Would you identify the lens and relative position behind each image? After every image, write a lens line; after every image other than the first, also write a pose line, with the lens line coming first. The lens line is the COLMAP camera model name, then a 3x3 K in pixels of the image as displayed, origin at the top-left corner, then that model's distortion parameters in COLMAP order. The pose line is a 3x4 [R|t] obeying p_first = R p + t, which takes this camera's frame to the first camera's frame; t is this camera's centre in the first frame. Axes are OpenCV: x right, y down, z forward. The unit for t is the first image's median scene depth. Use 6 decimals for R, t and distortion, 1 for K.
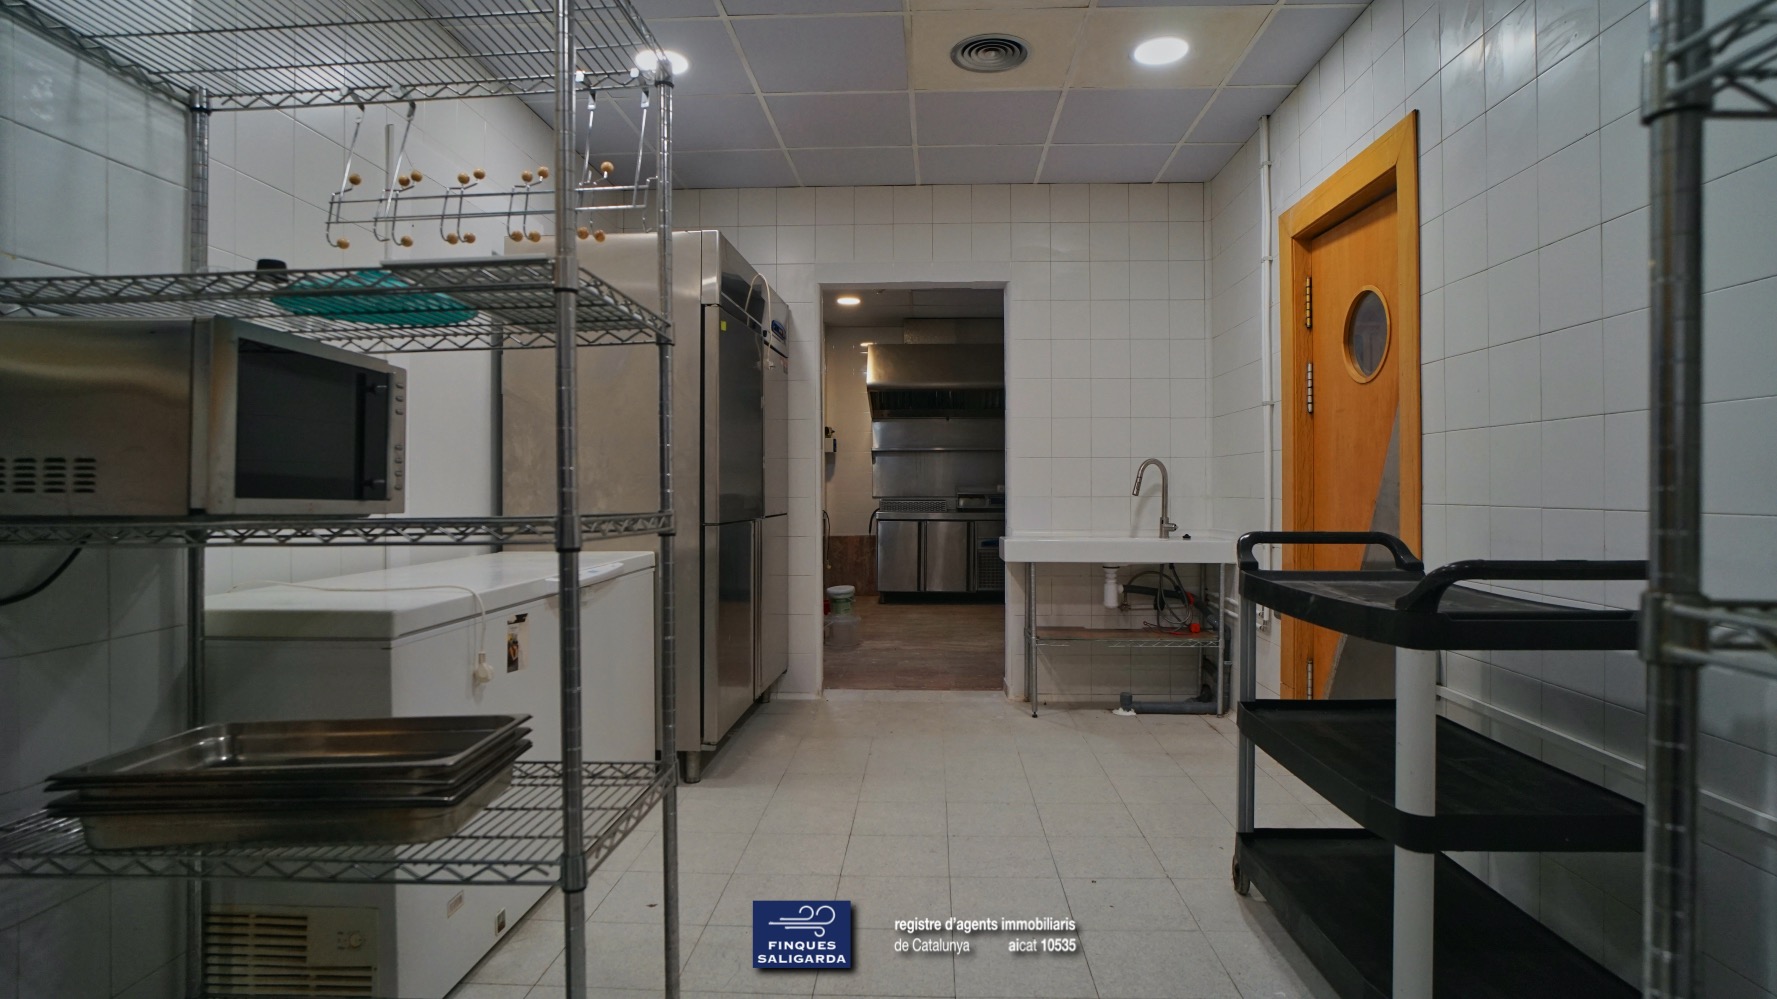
lens RADIAL K [[915.7, 0, 889.1], [0, 915.7, 495.1], [0, 0, 1]] dist [-0.034642, 0.004909]
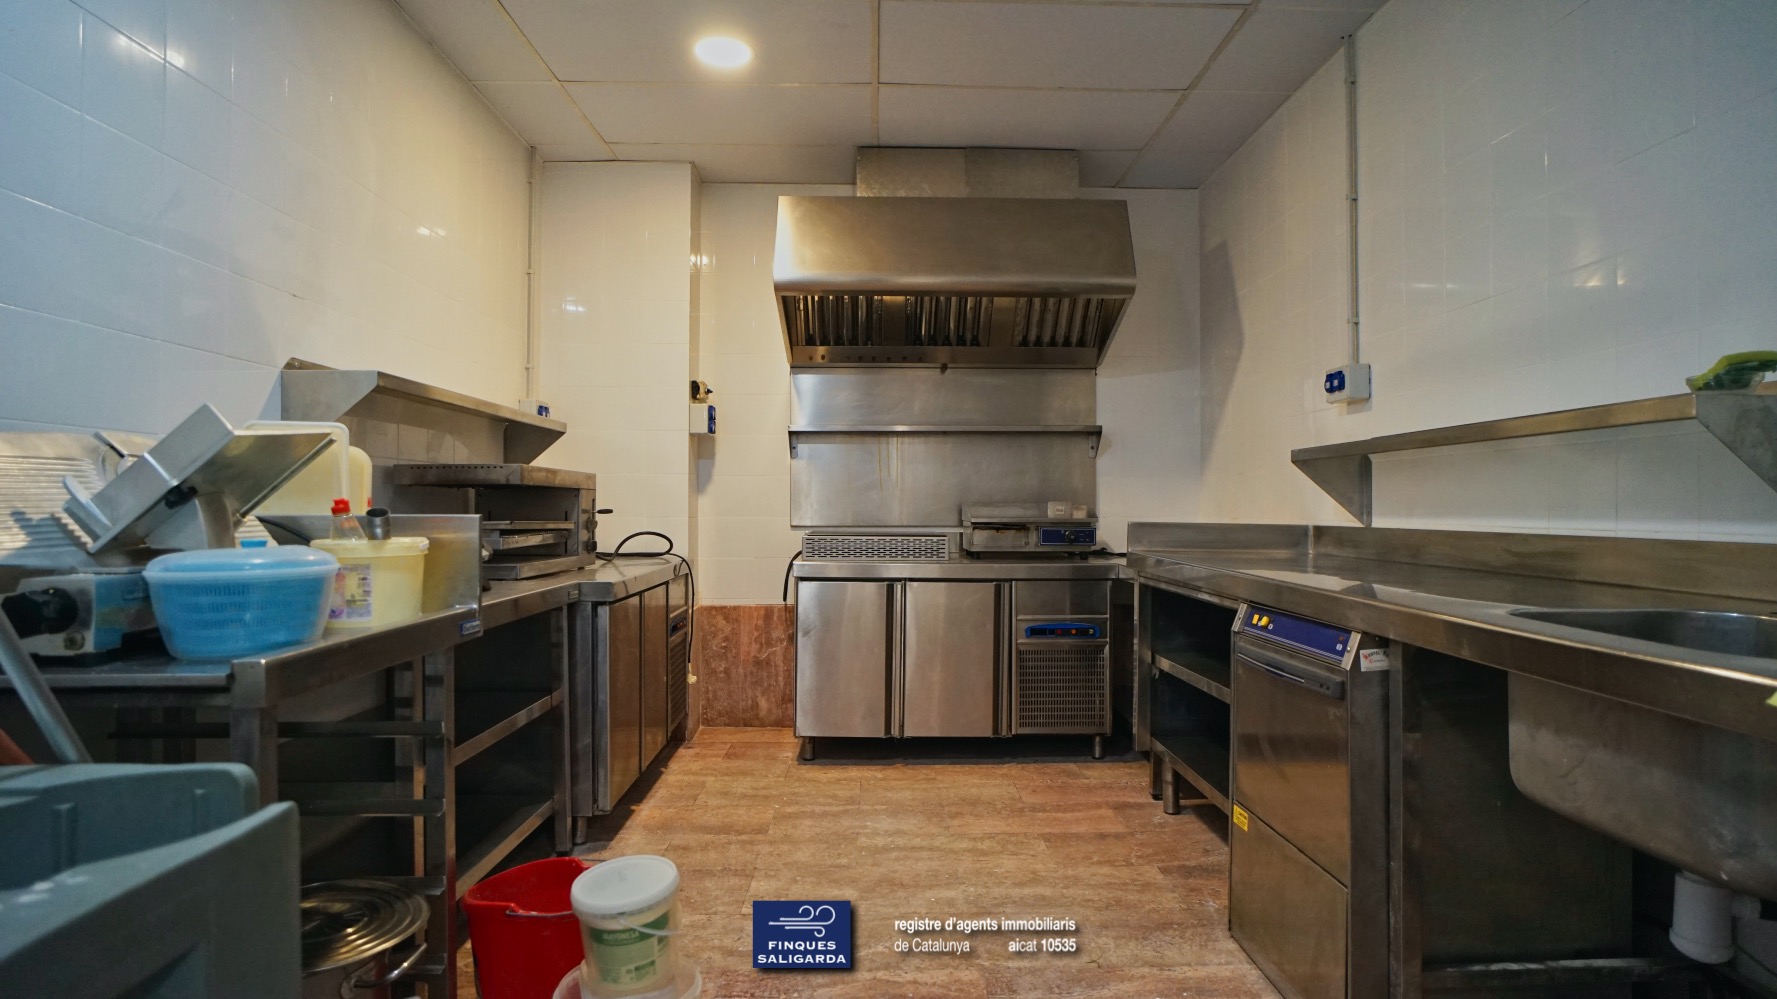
lens RADIAL K [[915.7, 0, 887.9], [0, 915.7, 496.1], [0, 0, 1]] dist [-0.034642, 0.004909]
pose [[0.997991, 0.003004, 0.063282, 0.002568], [-0.002833, 0.999992, -0.002792, -0.012962], [-0.063290, 0.002607, 0.997992, 0.526168]]
